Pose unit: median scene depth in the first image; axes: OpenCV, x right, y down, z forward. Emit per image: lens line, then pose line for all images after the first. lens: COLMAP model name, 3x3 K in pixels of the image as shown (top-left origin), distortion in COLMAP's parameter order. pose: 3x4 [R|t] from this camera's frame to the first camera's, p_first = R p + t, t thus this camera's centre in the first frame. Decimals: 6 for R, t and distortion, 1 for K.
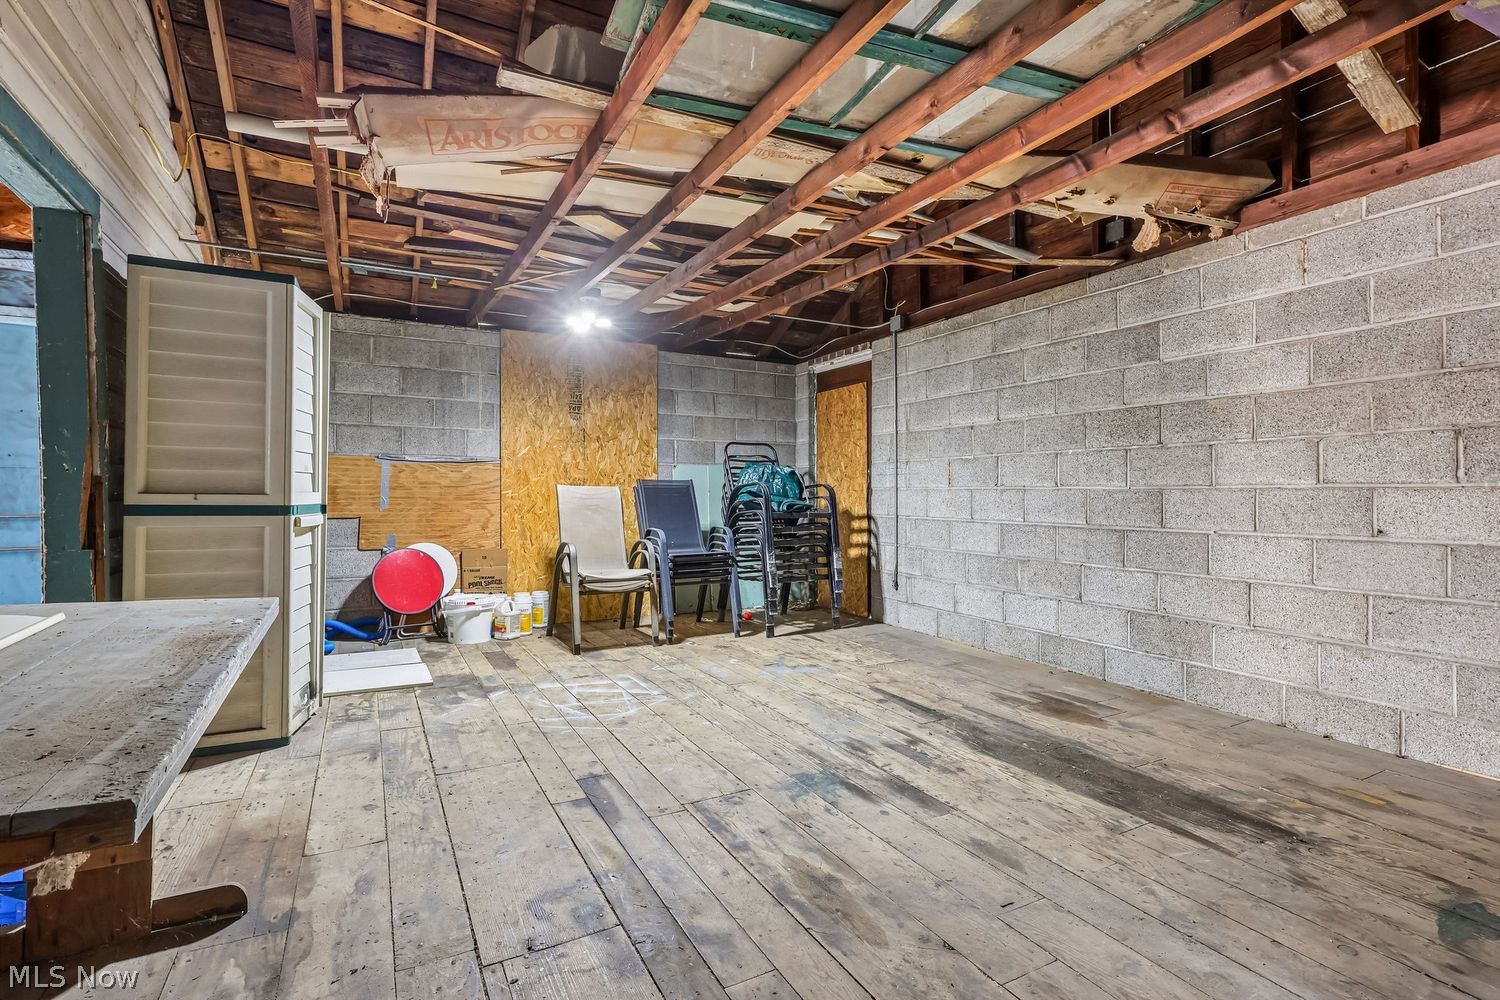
lens RADIAL K [[680.9, 0, 741.6], [0, 680.9, 493.4], [0, 0, 1]] dist [-0.001228, -0.000063]
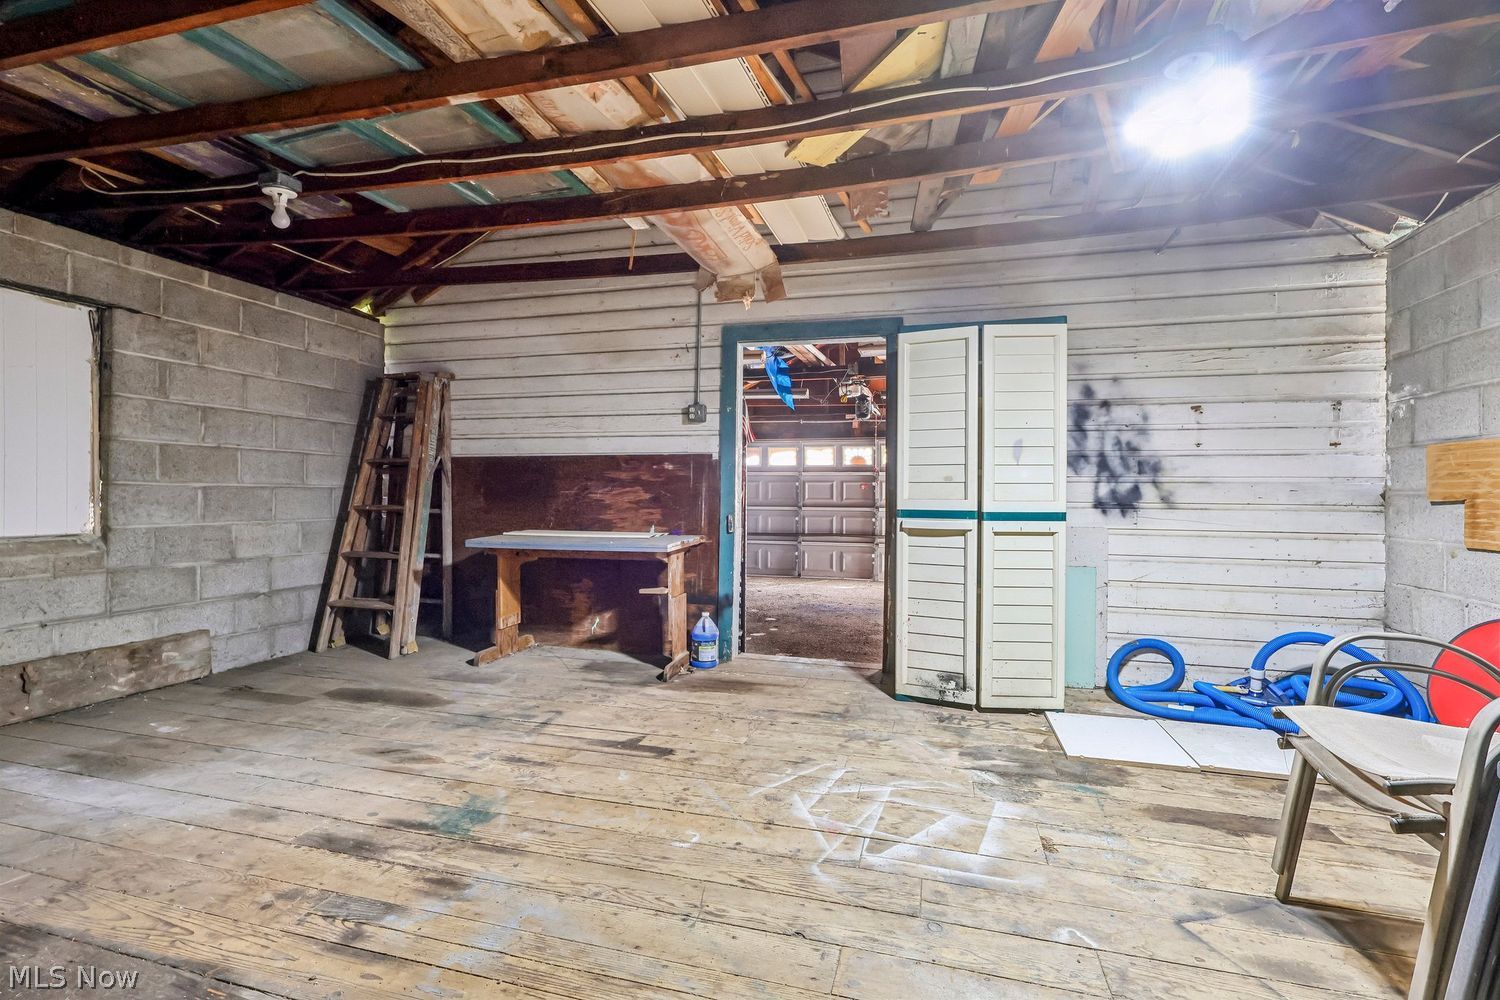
lens RADIAL K [[708.3, 0, 740.7], [0, 708.3, 507.6], [0, 0, 1]] dist [-0.000851, 0.000444]
pose [[-0.703876, -0.003182, -0.710316, 0.468472], [-0.015226, 0.999828, 0.010609, 0.006155], [0.710160, 0.018283, -0.703803, 1.735603]]
